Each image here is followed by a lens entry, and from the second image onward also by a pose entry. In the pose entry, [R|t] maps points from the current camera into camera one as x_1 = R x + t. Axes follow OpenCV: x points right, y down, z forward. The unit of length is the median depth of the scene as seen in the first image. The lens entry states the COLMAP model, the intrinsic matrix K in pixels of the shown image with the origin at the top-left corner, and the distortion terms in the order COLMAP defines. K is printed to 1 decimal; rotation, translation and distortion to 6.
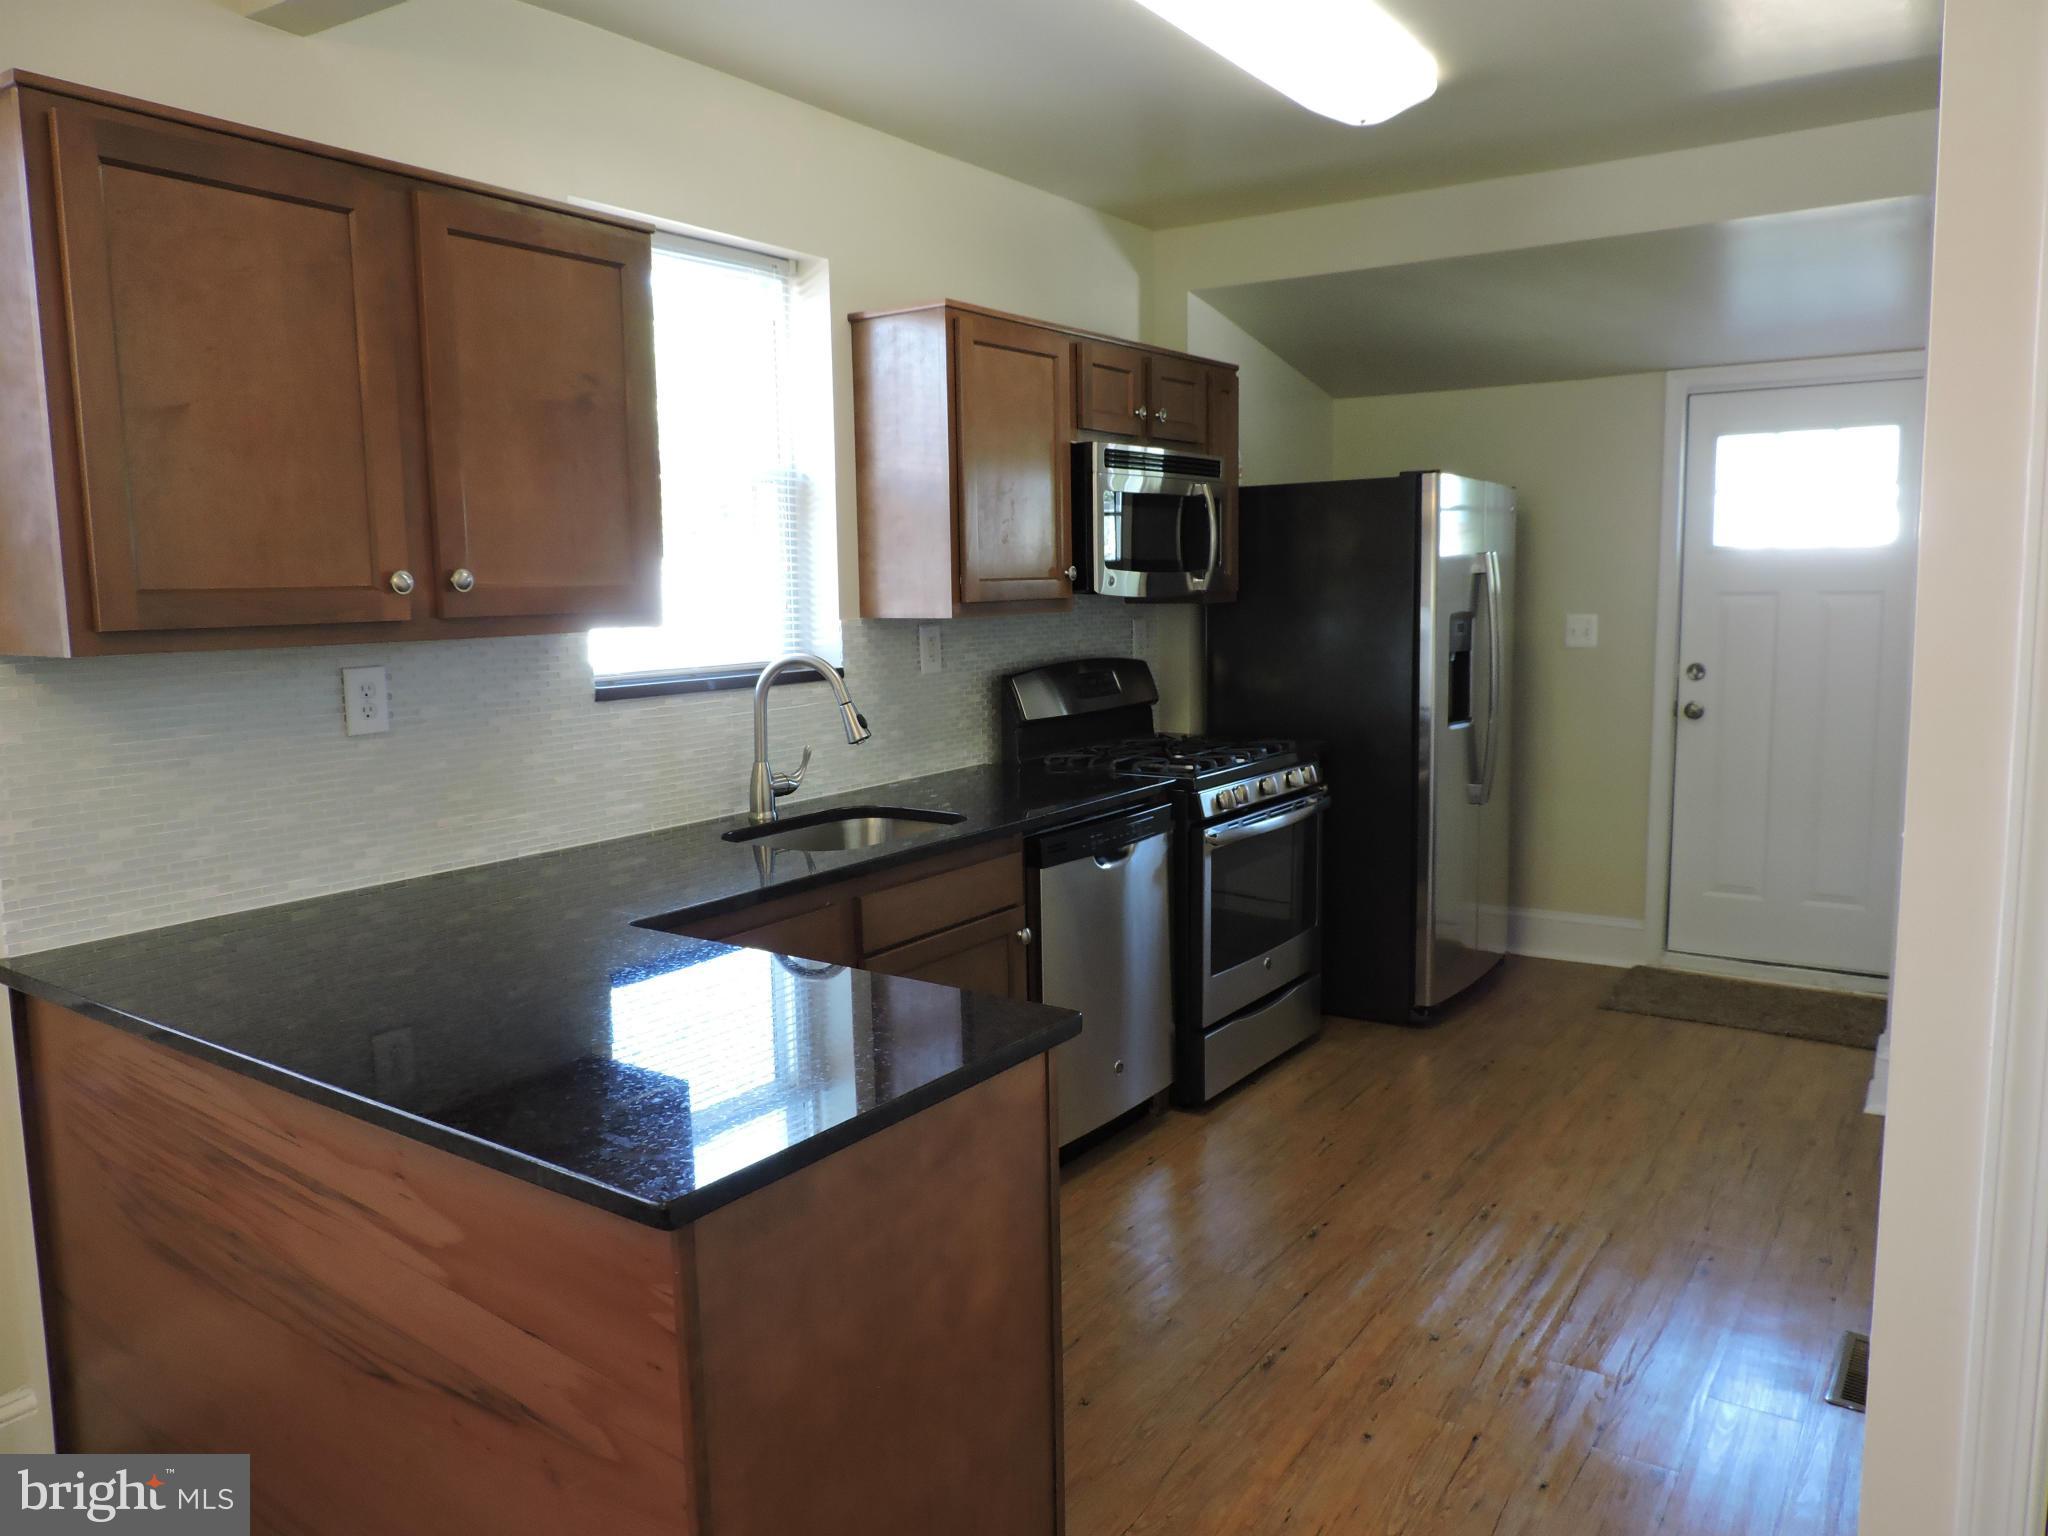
lens RADIAL K [[1457.5, 0, 1024.0], [0, 1457.5, 768.0], [0, 0, 1]] dist [-0.006731, 0.000077]
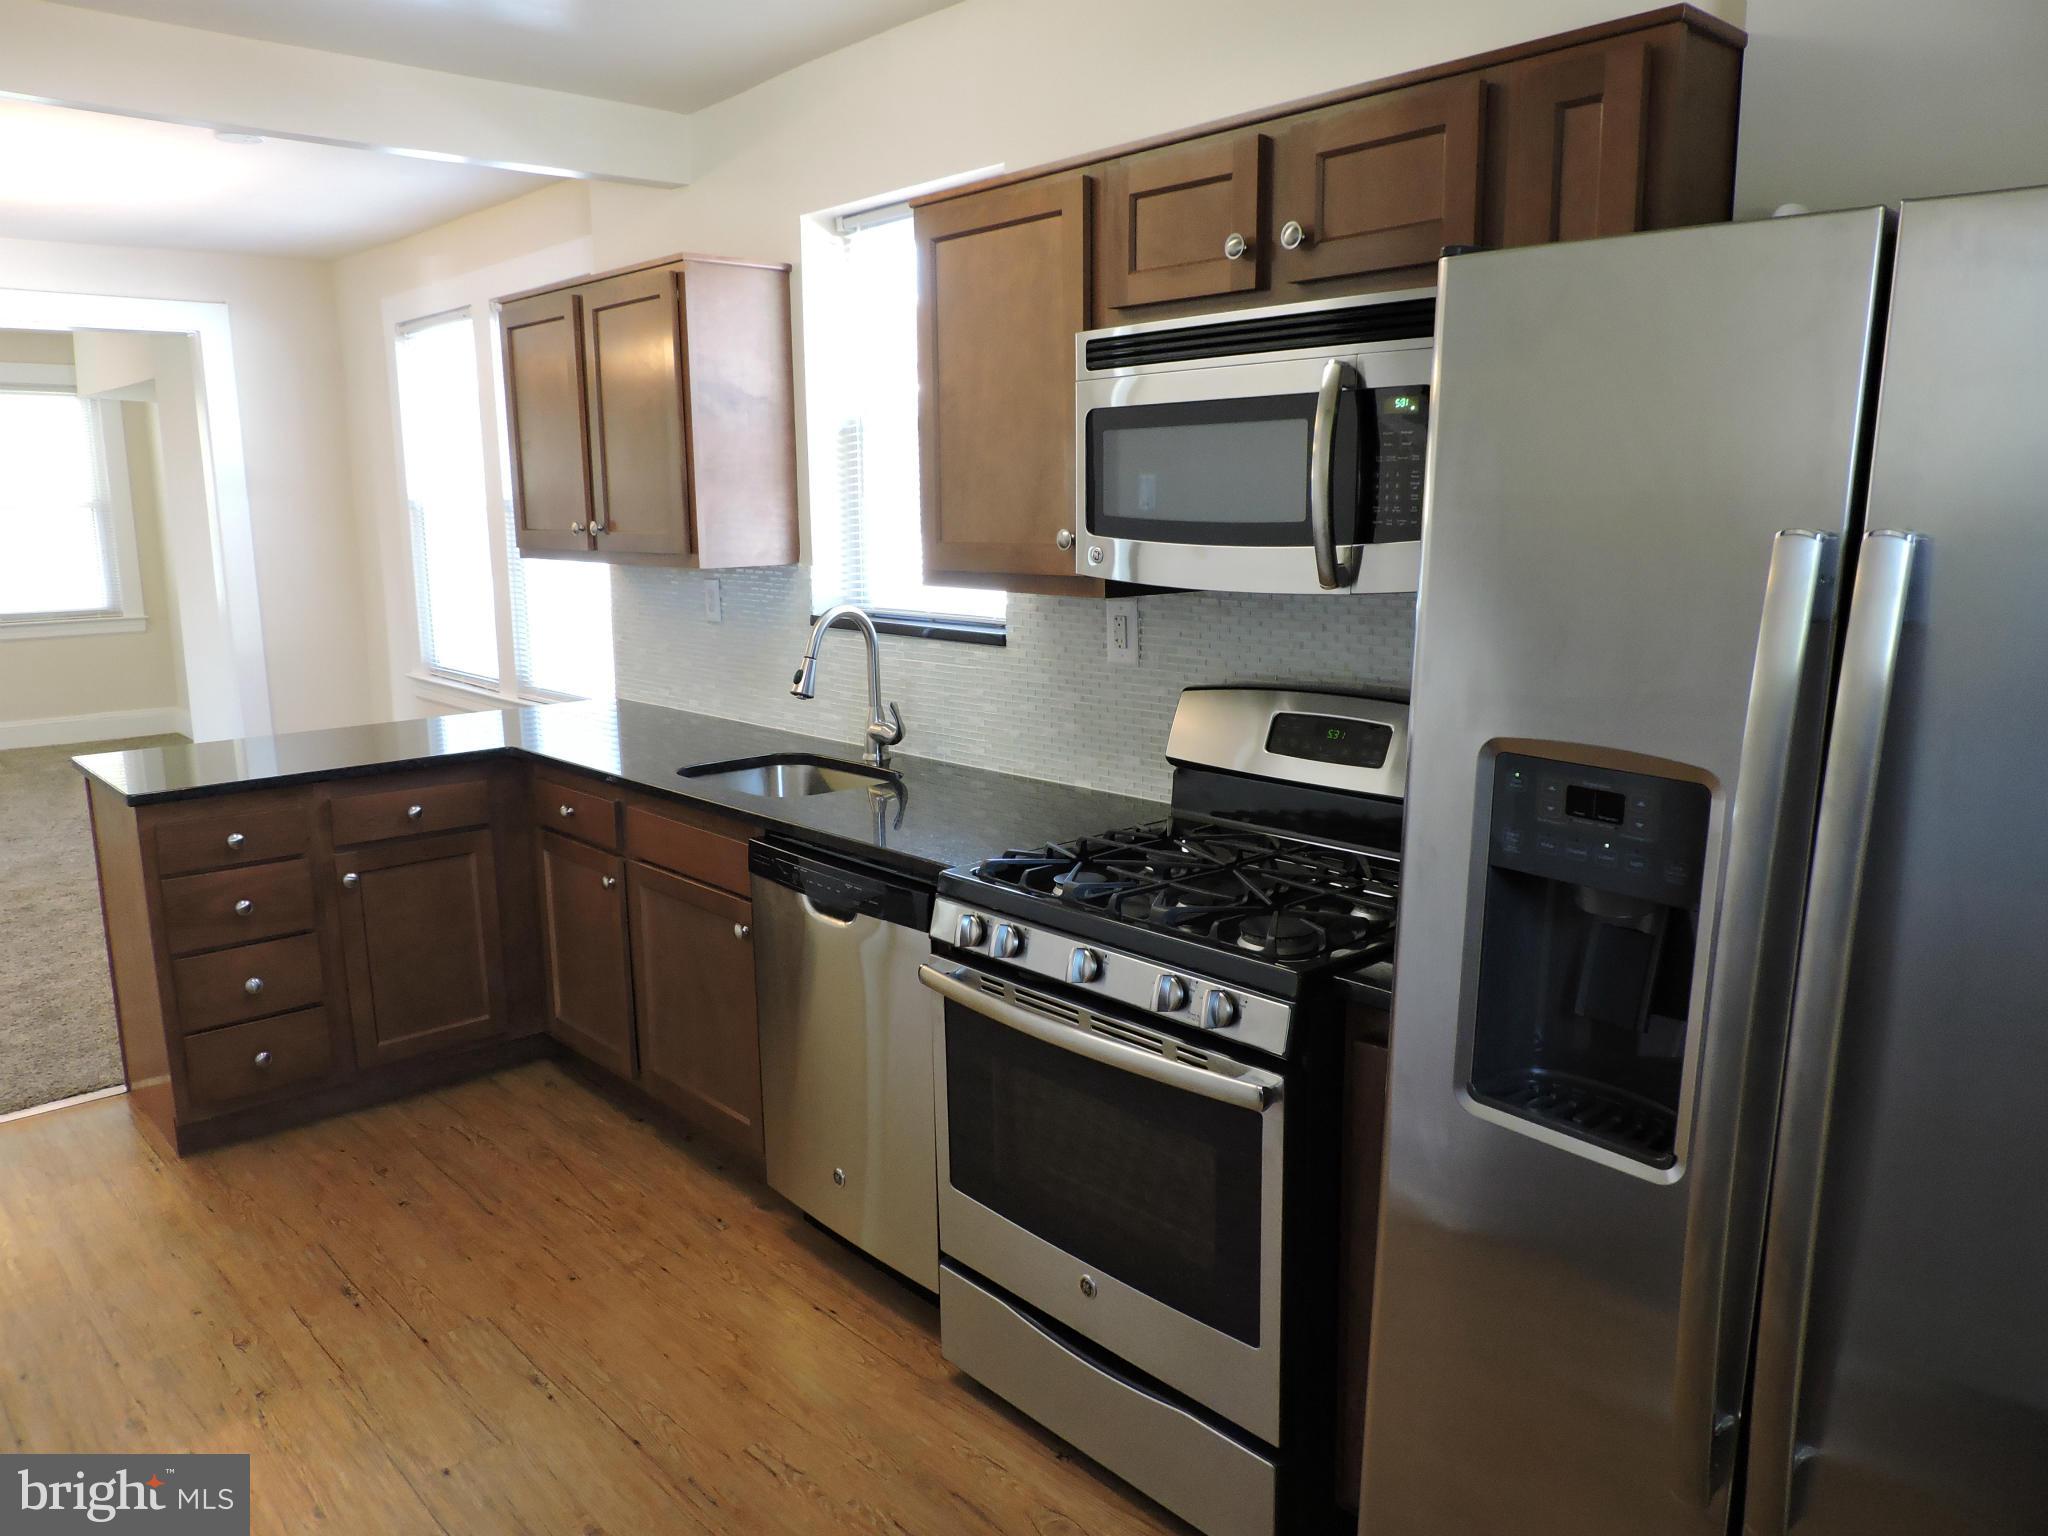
lens RADIAL K [[1457.5, 0, 1024.0], [0, 1457.5, 768.0], [0, 0, 1]] dist [-0.006731, 0.000077]
pose [[-0.219278, 0.195348, -0.955906, 0.744408], [-0.116330, 0.967527, 0.224408, -0.192777], [0.968703, 0.160408, -0.189432, 1.208660]]
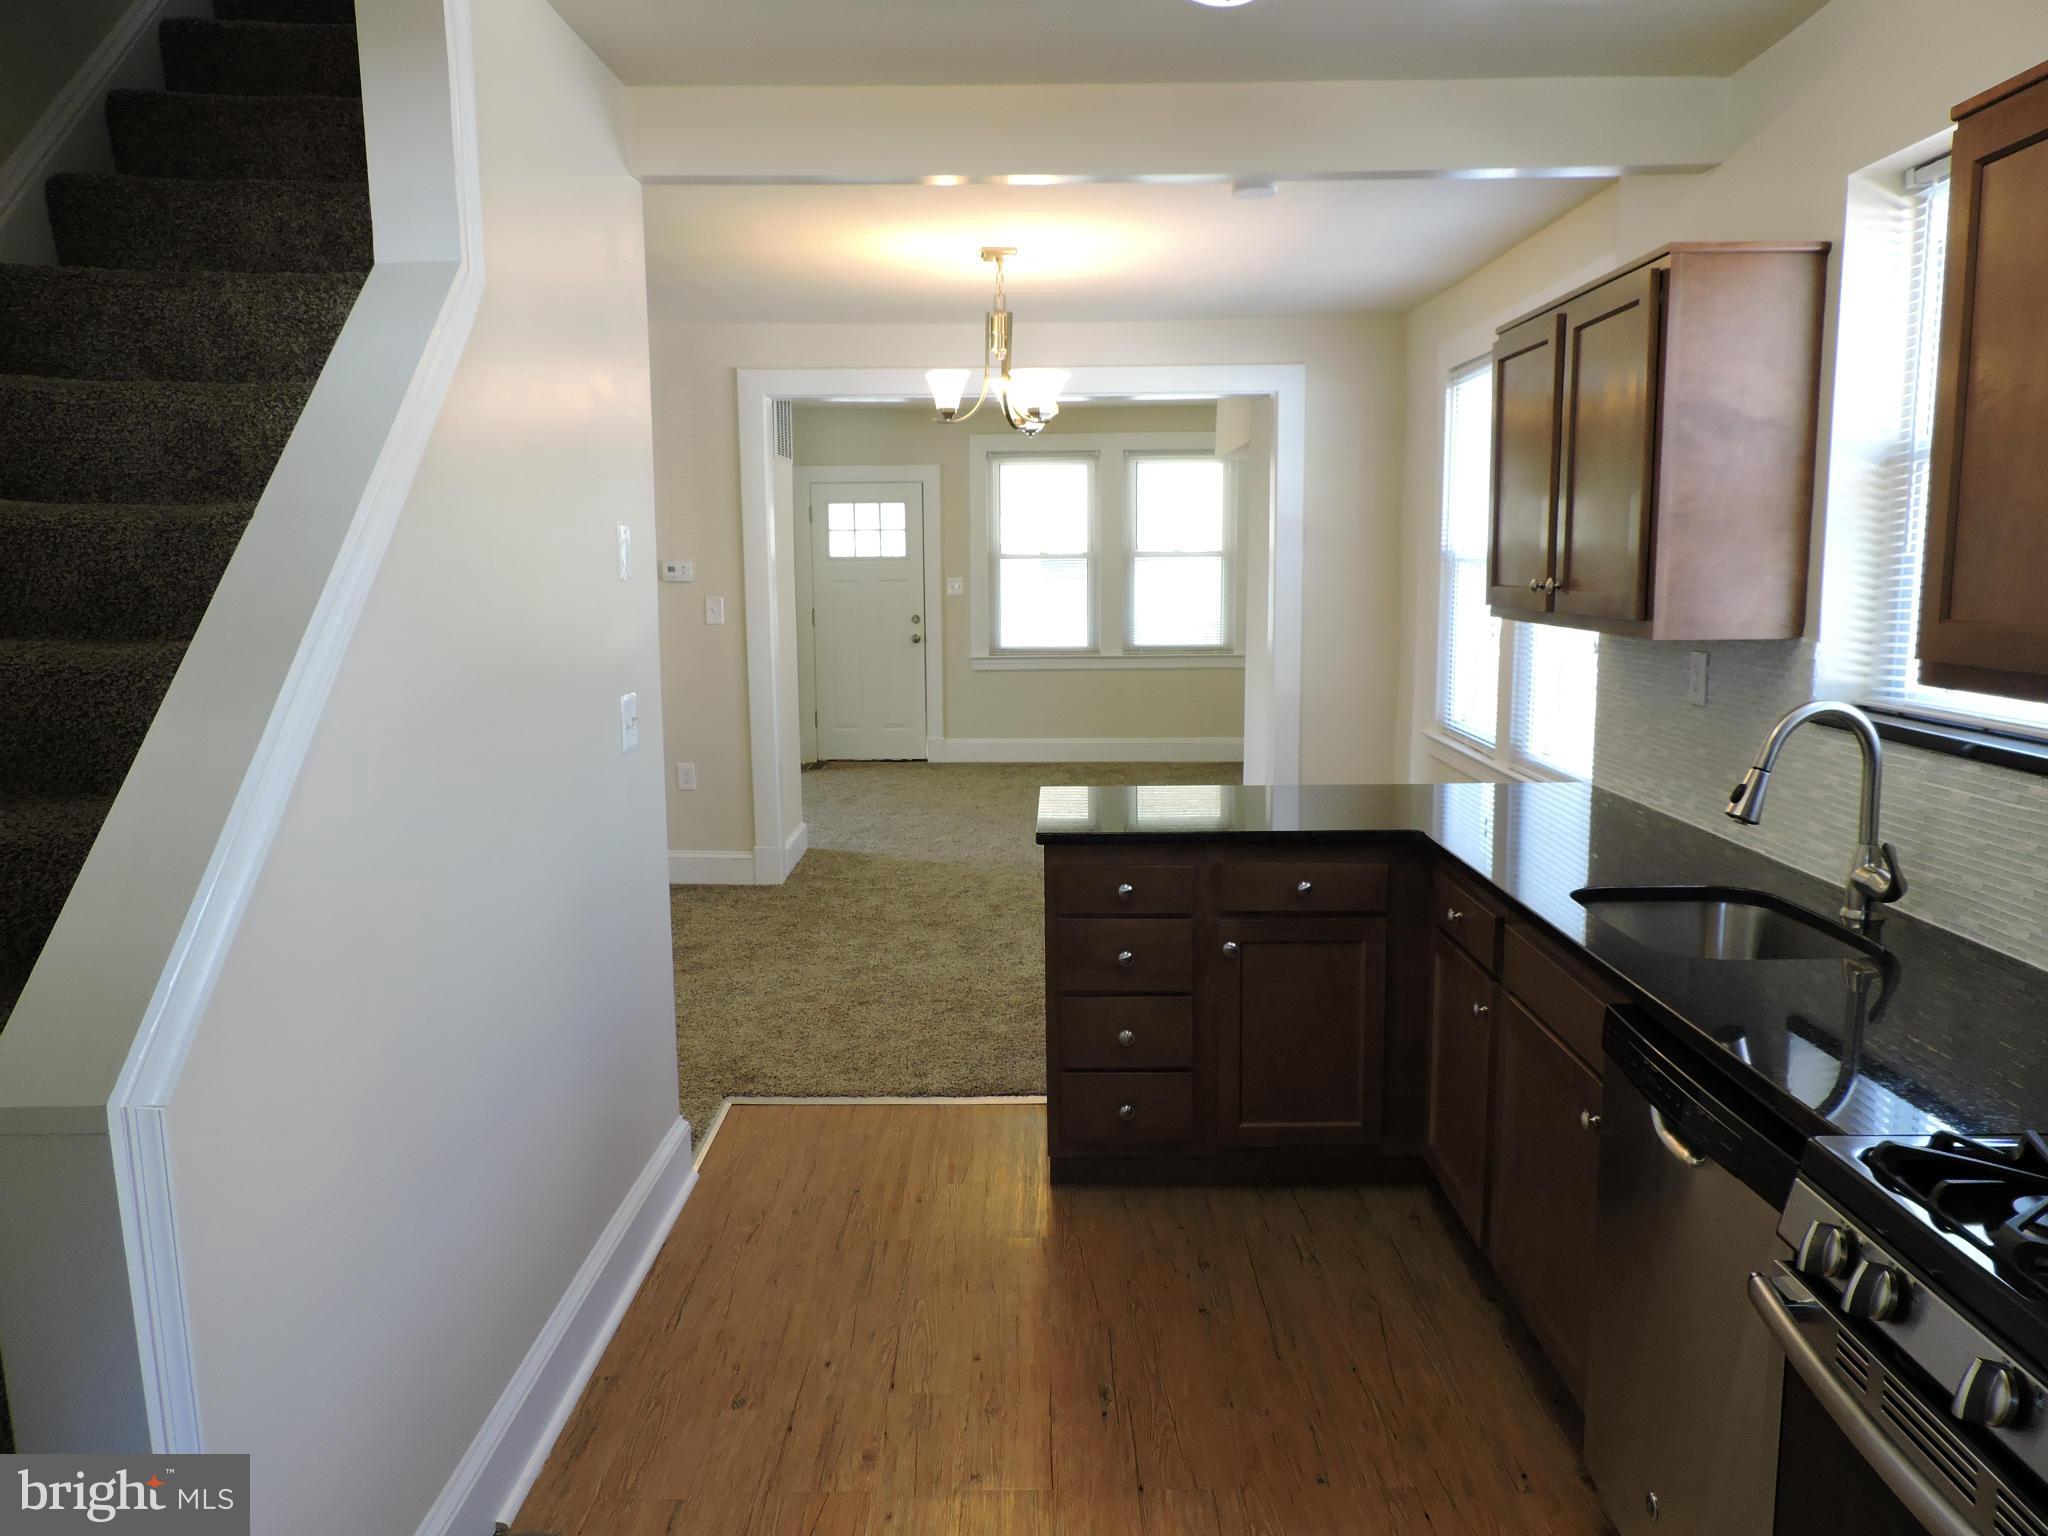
lens RADIAL K [[1447.8, 0, 1024.0], [0, 1447.8, 768.0], [0, 0, 1]] dist [-0.027257, 0.003346]
pose [[-0.830222, 0.102795, -0.547873, 0.529587], [-0.052549, 0.964040, 0.260510, -0.193442], [0.554950, 0.245071, -0.794965, 1.231063]]
